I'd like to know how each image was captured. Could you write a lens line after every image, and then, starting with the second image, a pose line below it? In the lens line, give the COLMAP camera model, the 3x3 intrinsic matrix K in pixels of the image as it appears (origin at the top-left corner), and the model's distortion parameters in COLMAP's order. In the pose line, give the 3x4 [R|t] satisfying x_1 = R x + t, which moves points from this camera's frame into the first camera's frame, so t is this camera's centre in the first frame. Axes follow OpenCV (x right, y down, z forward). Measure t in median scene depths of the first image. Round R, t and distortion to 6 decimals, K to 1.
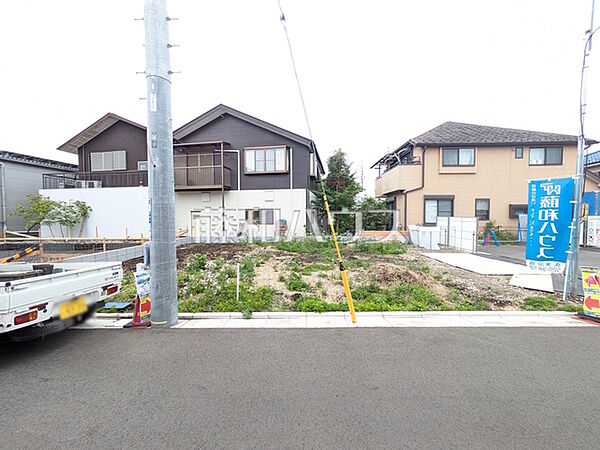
lens RADIAL K [[237.6, 0, 301.0], [0, 237.6, 228.0], [0, 0, 1]] dist [-0.000383, 0.002890]
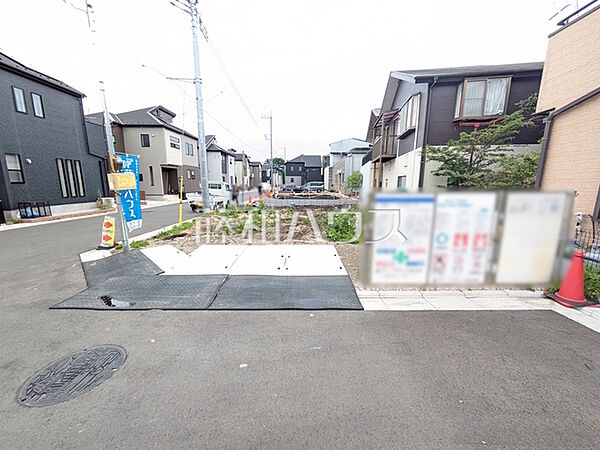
lens RADIAL K [[235.8, 0, 300.0], [0, 235.8, 225.0], [0, 0, 1]] dist [0.000826, 0.000453]
pose [[0.012399, 0.182671, -0.983096, 0.771585], [-0.050548, 0.982029, 0.181835, -0.041106], [0.998645, 0.047439, 0.021410, 0.615319]]
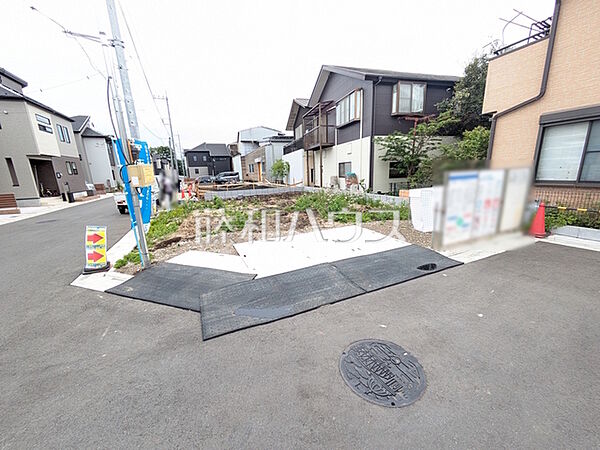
lens RADIAL K [[235.8, 0, 300.0], [0, 235.8, 225.0], [0, 0, 1]] dist [0.000826, 0.000453]
pose [[0.422731, 0.195684, -0.884876, 0.728112], [-0.008542, 0.977227, 0.212026, -0.029908], [0.906215, -0.082071, 0.414776, 0.384759]]
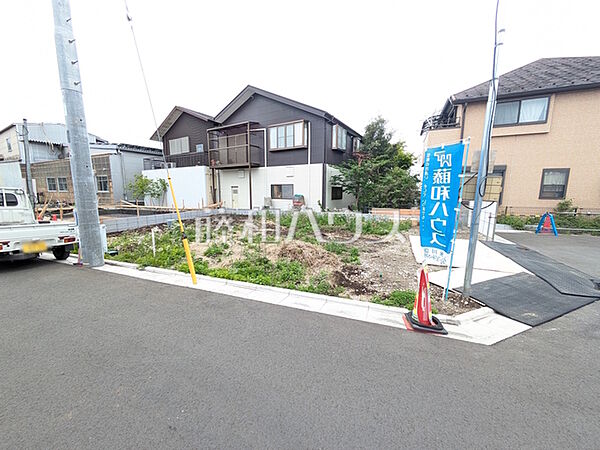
lens RADIAL K [[237.6, 0, 301.0], [0, 237.6, 228.0], [0, 0, 1]] dist [-0.000383, 0.002890]
pose [[0.931967, 0.062215, -0.357164, 0.302323], [-0.024604, 0.993748, 0.108903, -0.004854], [0.361707, -0.092706, 0.927671, 0.033677]]
